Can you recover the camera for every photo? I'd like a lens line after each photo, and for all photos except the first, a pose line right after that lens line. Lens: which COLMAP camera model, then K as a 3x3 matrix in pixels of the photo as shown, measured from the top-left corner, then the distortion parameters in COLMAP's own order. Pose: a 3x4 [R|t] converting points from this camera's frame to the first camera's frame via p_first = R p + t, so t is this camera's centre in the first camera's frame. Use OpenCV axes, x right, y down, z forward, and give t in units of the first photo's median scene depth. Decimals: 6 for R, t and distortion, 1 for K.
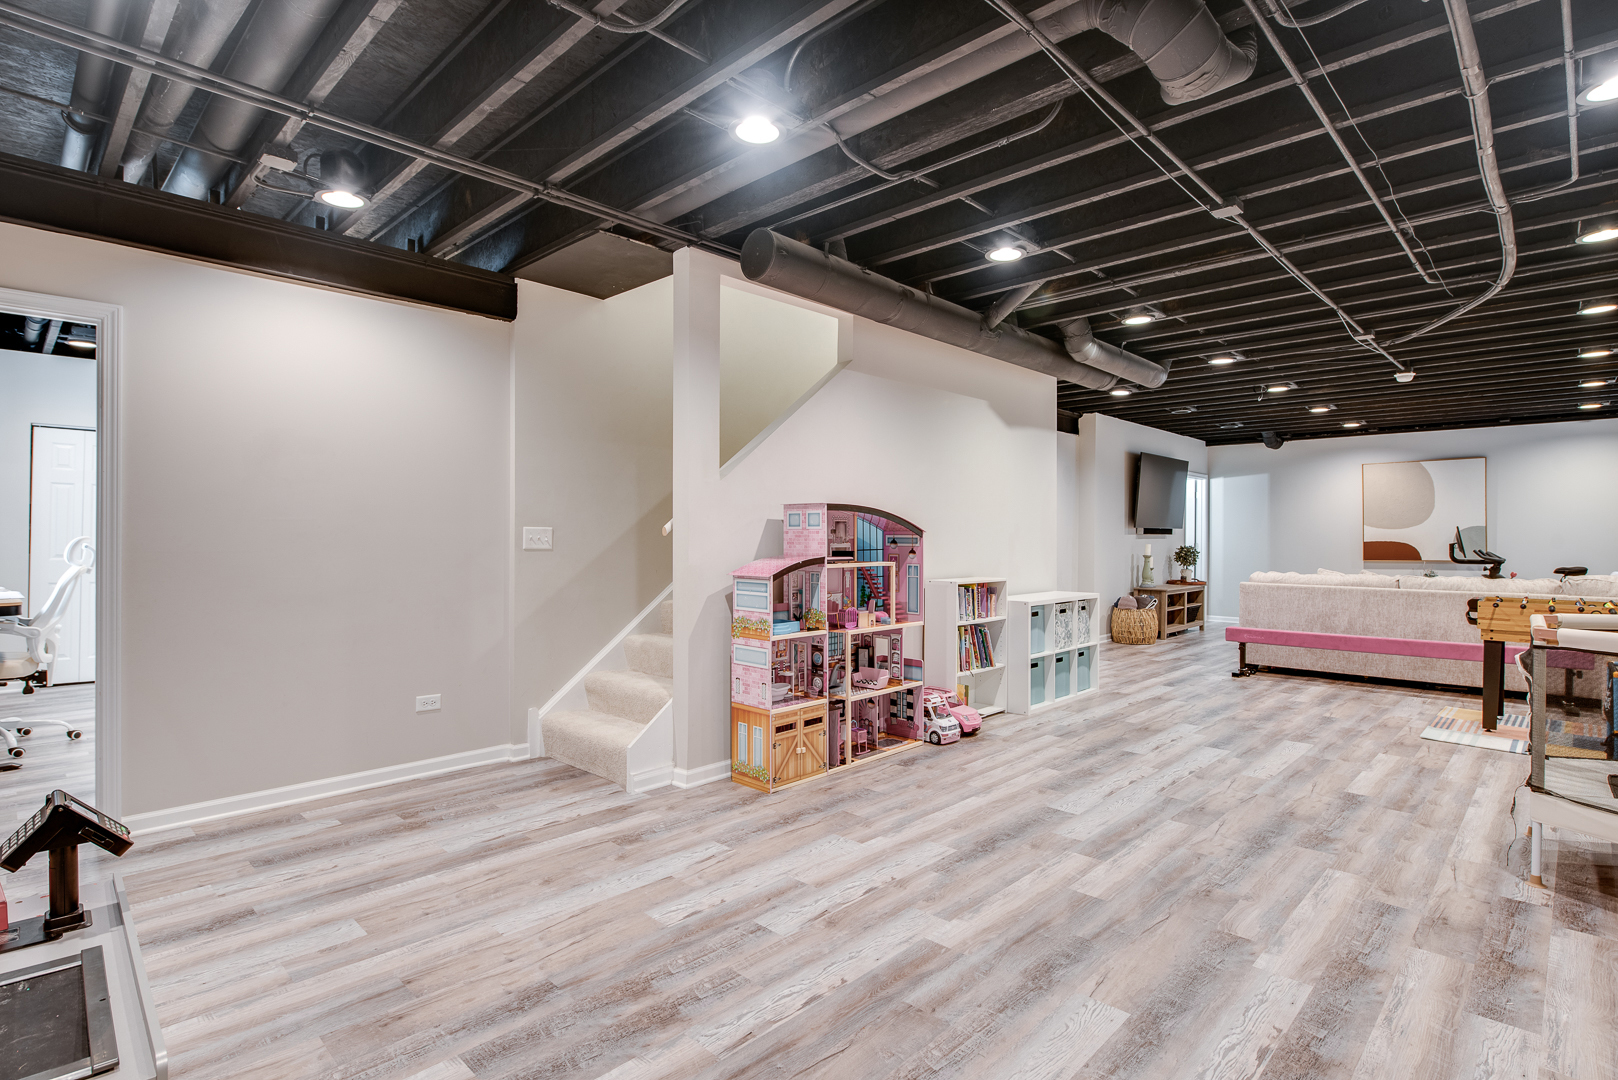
lens RADIAL K [[806.1, 0, 813.2], [0, 806.1, 539.0], [0, 0, 1]] dist [-0.010349, -0.000061]
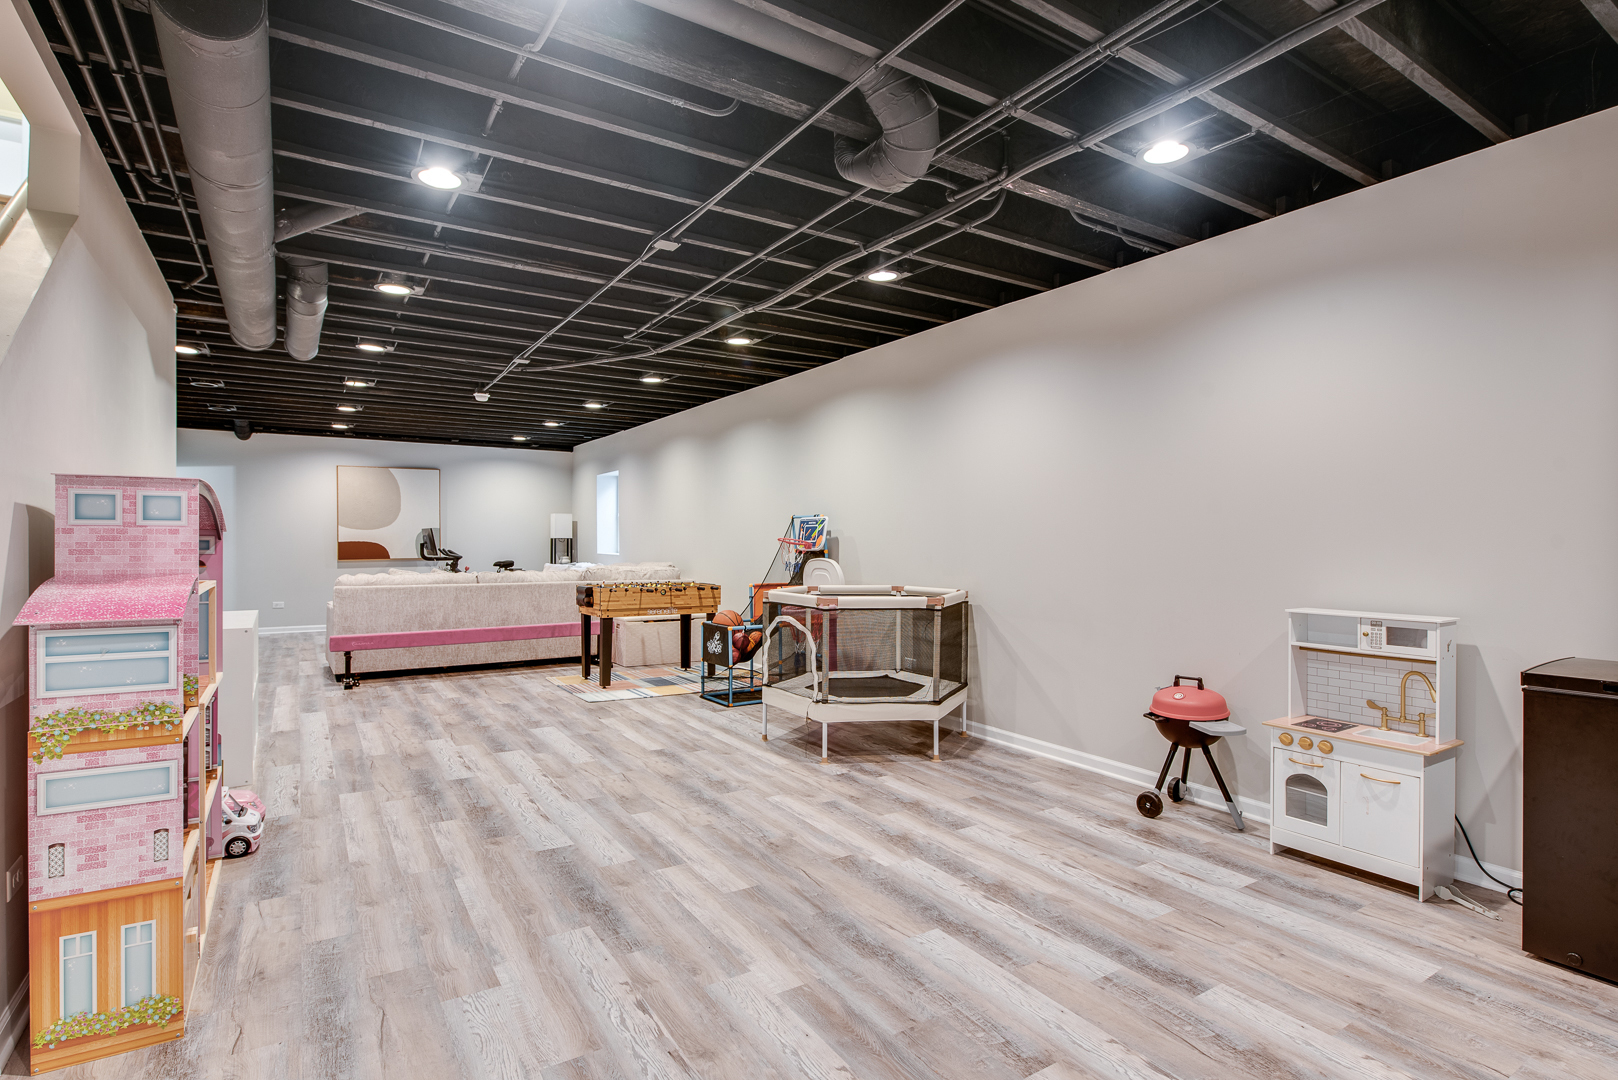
lens RADIAL K [[806.1, 0, 812.7], [0, 806.1, 541.1], [0, 0, 1]] dist [-0.010349, -0.000061]
pose [[0.226005, -0.004164, 0.974117, -0.486386], [0.000001, 0.999991, 0.004274, -0.004924], [-0.974126, -0.000965, 0.226003, 0.519274]]
